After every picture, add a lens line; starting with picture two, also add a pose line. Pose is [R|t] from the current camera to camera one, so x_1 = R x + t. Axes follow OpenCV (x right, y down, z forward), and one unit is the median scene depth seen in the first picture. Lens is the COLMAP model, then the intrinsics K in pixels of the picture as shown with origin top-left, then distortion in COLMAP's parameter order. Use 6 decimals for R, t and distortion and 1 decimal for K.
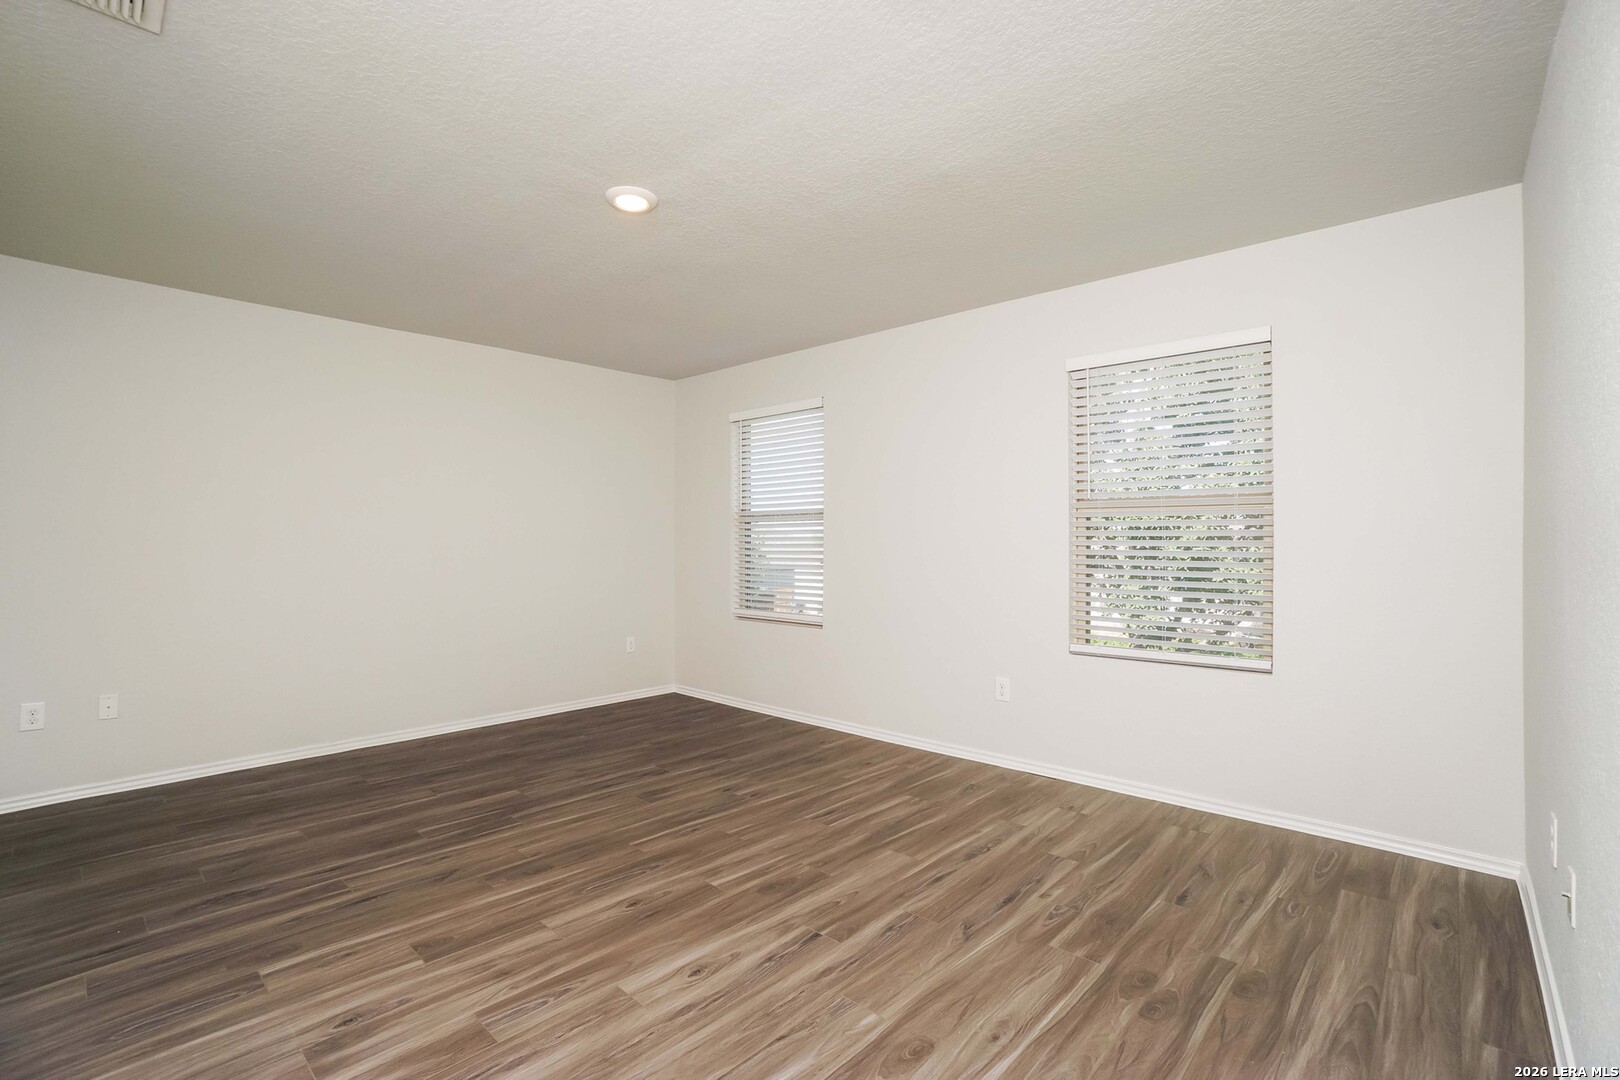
lens RADIAL K [[738.0, 0, 809.8], [0, 738.0, 541.5], [0, 0, 1]] dist [0.005392, 0.001261]
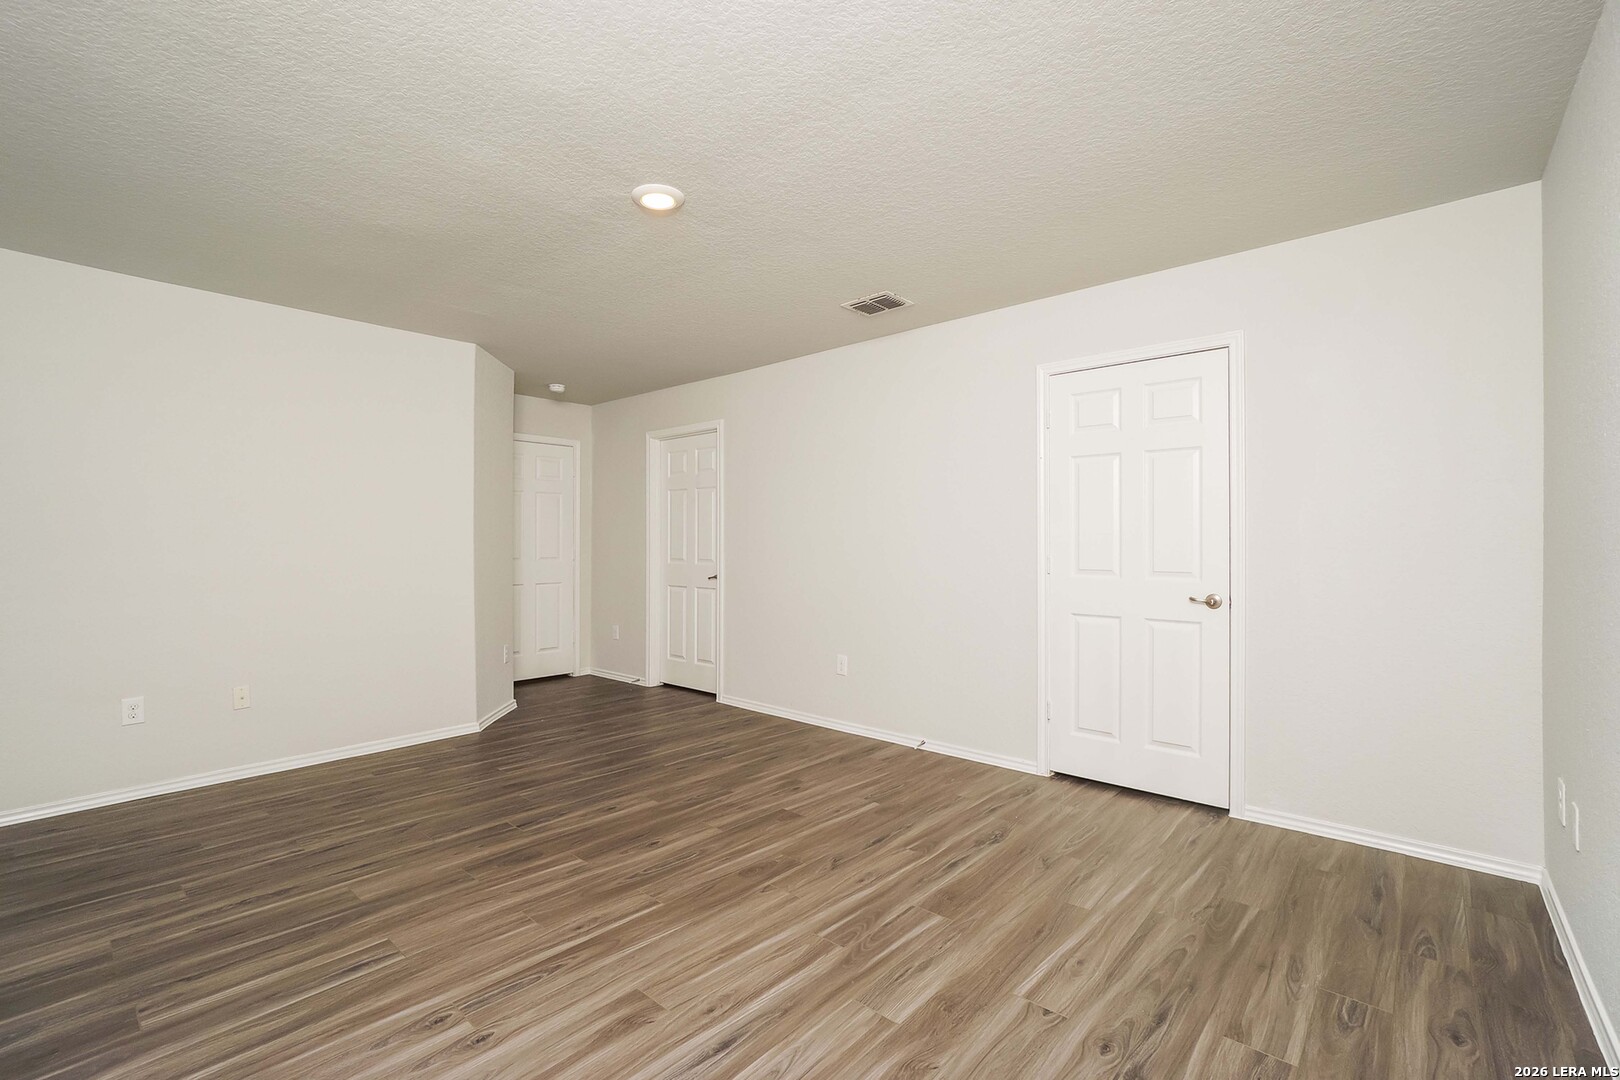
lens RADIAL K [[738.0, 0, 810.5], [0, 738.0, 540.6], [0, 0, 1]] dist [0.005392, 0.001261]
pose [[-0.999962, 0.003862, -0.007826, -0.476036], [0.003916, 0.999968, -0.006945, 0.006866], [0.007799, -0.006975, -0.999945, 2.159315]]
